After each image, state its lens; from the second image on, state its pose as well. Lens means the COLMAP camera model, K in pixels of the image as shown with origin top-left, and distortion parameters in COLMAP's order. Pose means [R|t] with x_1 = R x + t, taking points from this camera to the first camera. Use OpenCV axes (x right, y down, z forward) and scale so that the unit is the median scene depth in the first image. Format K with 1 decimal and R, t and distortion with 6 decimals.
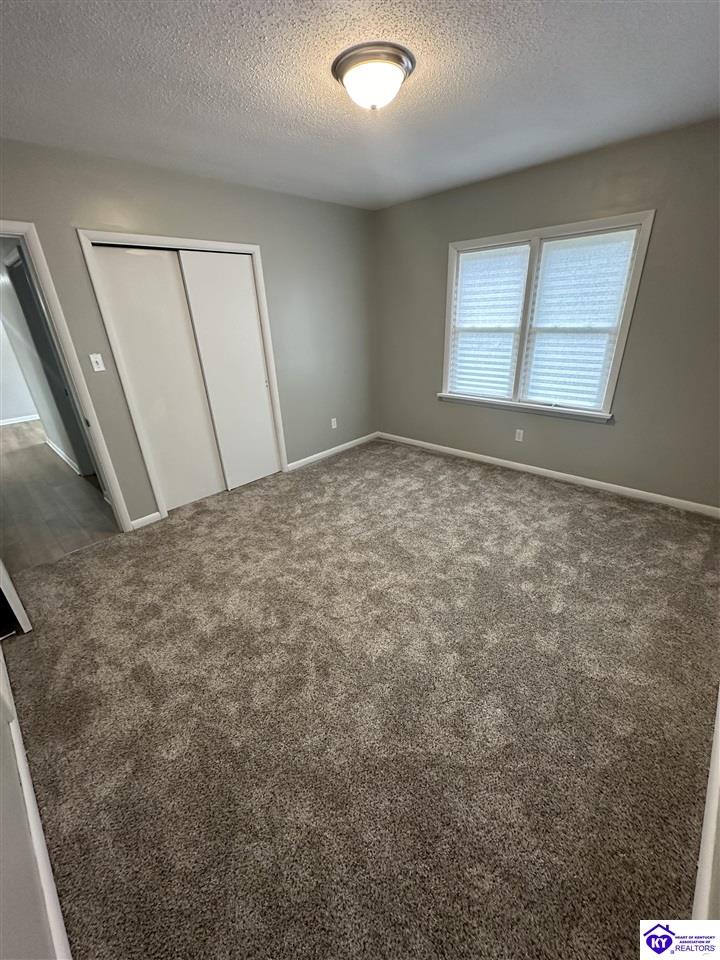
lens RADIAL K [[380.9, 0, 362.8], [0, 380.9, 476.2], [0, 0, 1]] dist [-0.001036, 0.000069]
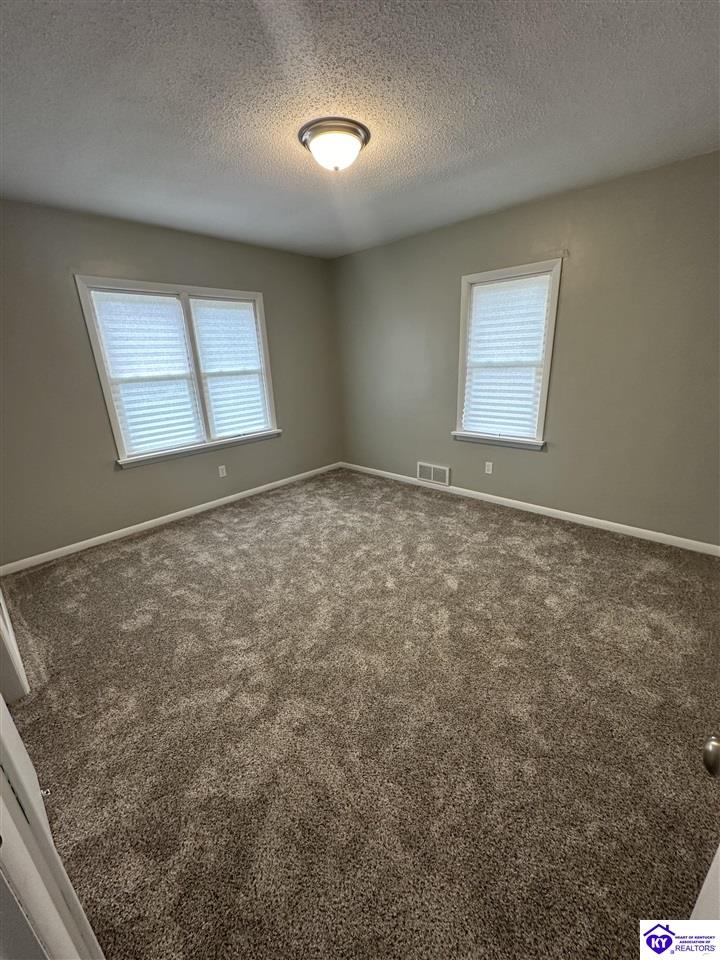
lens RADIAL K [[380.9, 0, 363.0], [0, 380.9, 478.9], [0, 0, 1]] dist [-0.001036, 0.000069]
pose [[0.001763, -0.281320, 0.959612, -0.640639], [0.426886, 0.867995, 0.253678, -0.199506], [-0.904304, 0.409198, 0.121622, 0.551706]]
